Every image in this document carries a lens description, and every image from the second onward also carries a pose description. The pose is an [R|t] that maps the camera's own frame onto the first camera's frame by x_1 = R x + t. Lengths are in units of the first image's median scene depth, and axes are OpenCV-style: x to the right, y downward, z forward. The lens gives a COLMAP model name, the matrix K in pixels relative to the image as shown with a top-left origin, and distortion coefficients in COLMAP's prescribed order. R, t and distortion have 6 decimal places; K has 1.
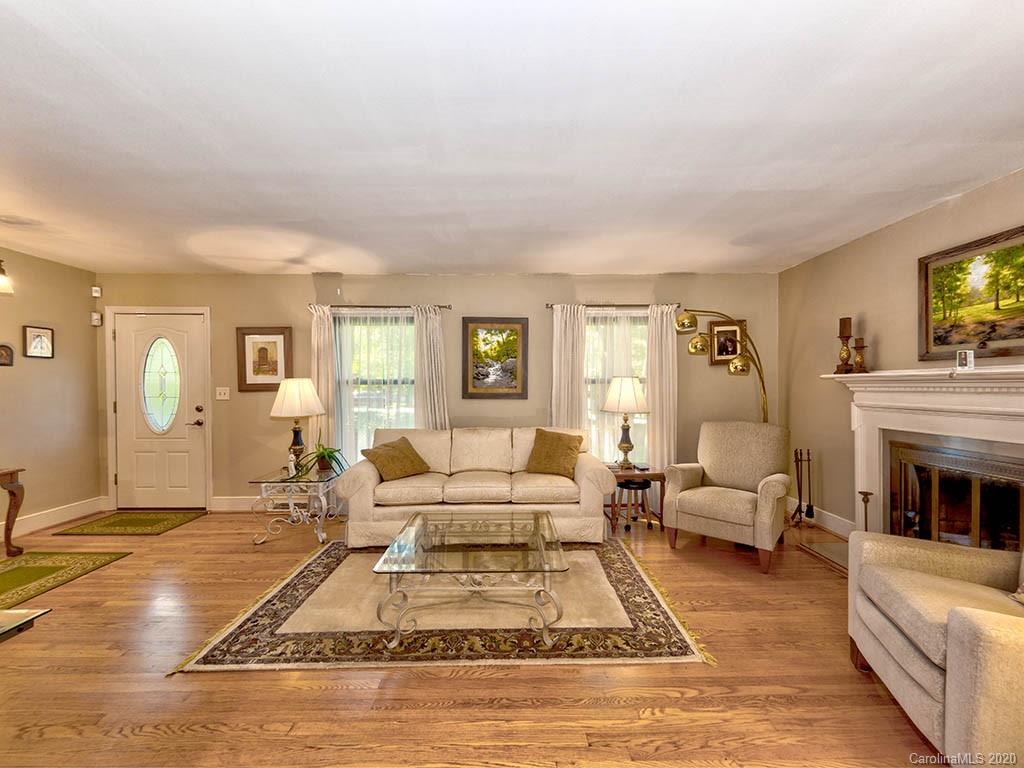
lens RADIAL K [[400.4, 0, 508.6], [0, 400.4, 392.8], [0, 0, 1]] dist [0.004211, -0.000349]
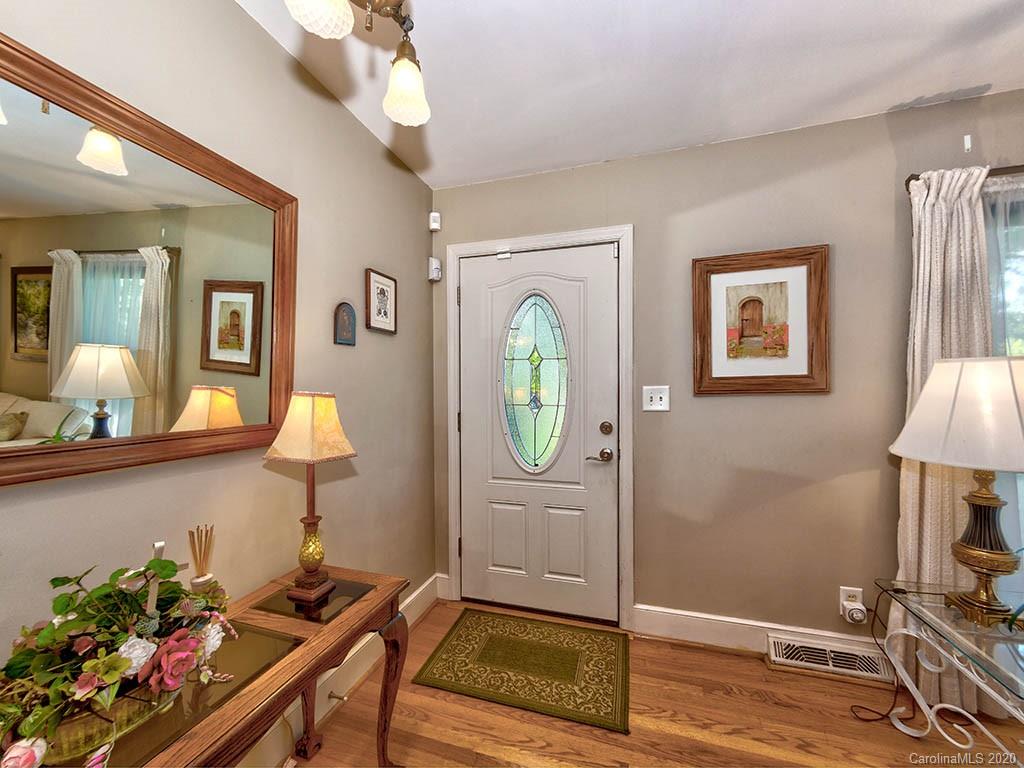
lens RADIAL K [[400.4, 0, 511.0], [0, 400.4, 388.8], [0, 0, 1]] dist [0.004211, -0.000349]
pose [[0.952119, -0.004186, -0.305700, -0.736123], [0.003803, 0.999991, -0.001850, -0.009560], [0.305705, 0.000599, 0.952126, 0.480121]]
